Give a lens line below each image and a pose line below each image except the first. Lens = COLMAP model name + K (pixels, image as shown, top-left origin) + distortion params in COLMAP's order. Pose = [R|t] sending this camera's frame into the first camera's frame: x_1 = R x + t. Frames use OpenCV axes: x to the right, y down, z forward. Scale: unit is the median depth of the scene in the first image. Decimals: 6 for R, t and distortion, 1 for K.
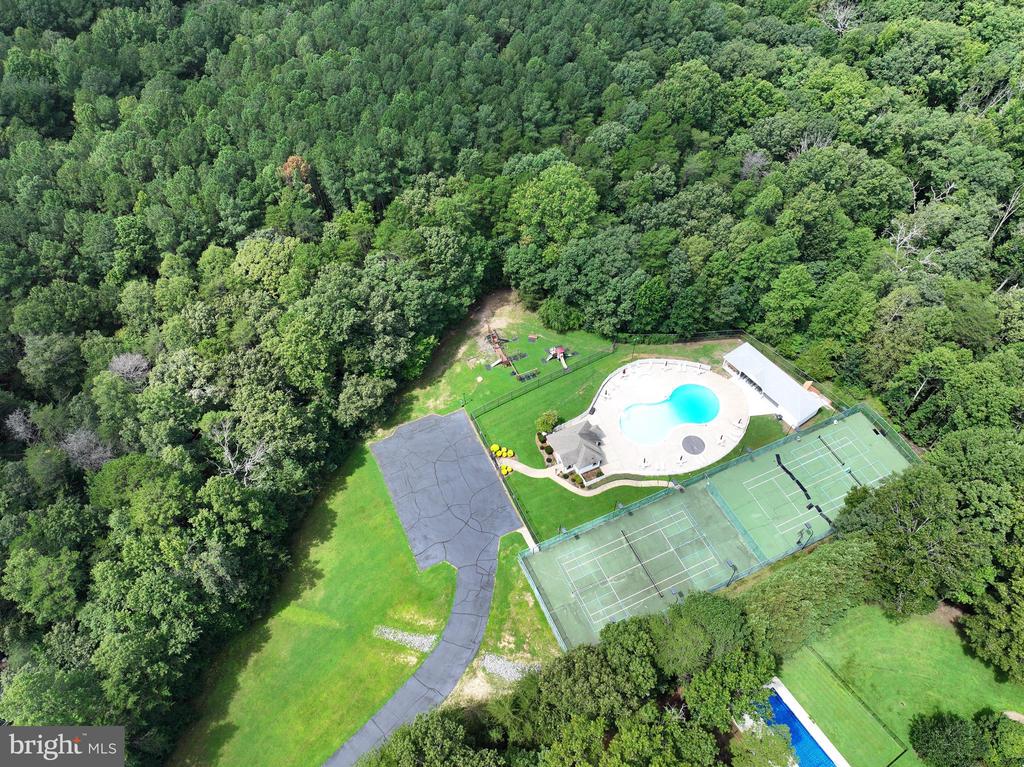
lens RADIAL K [[721.5, 0, 517.0], [0, 721.5, 381.3], [0, 0, 1]] dist [-0.004693, 0.023060]
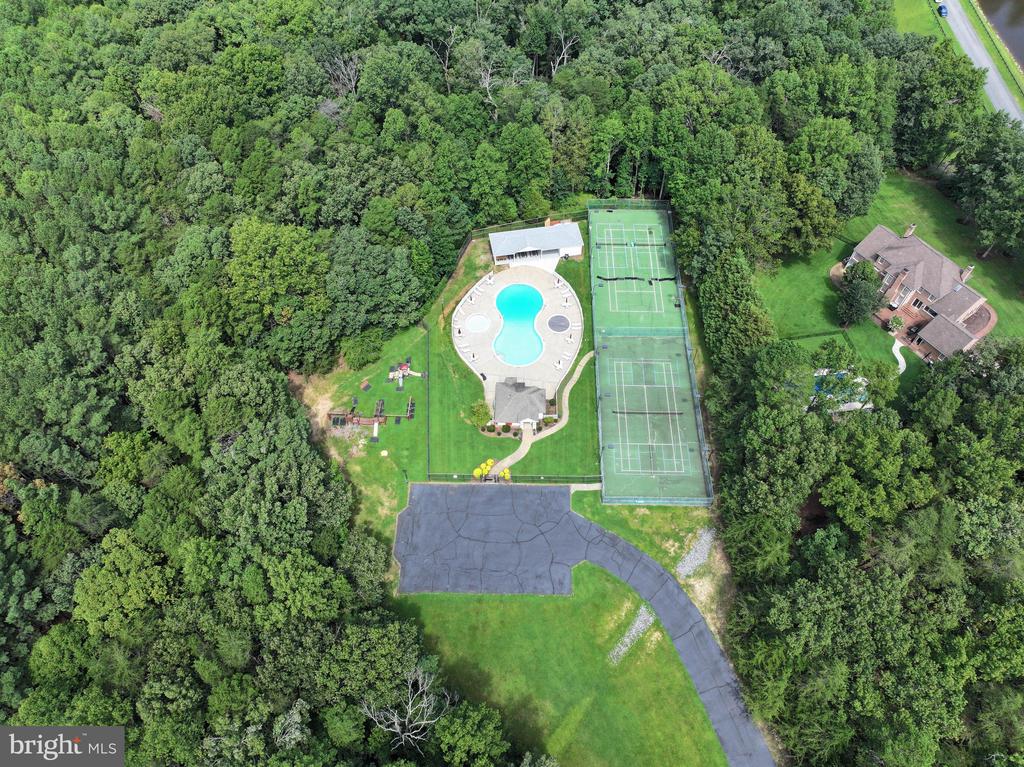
lens RADIAL K [[721.5, 0, 517.0], [0, 721.5, 381.3], [0, 0, 1]] dist [-0.004693, 0.023060]
pose [[0.435279, -0.743048, 0.508342, -0.410328], [0.703623, 0.633020, 0.322799, -0.258633], [-0.561646, 0.217173, 0.798367, 0.195937]]
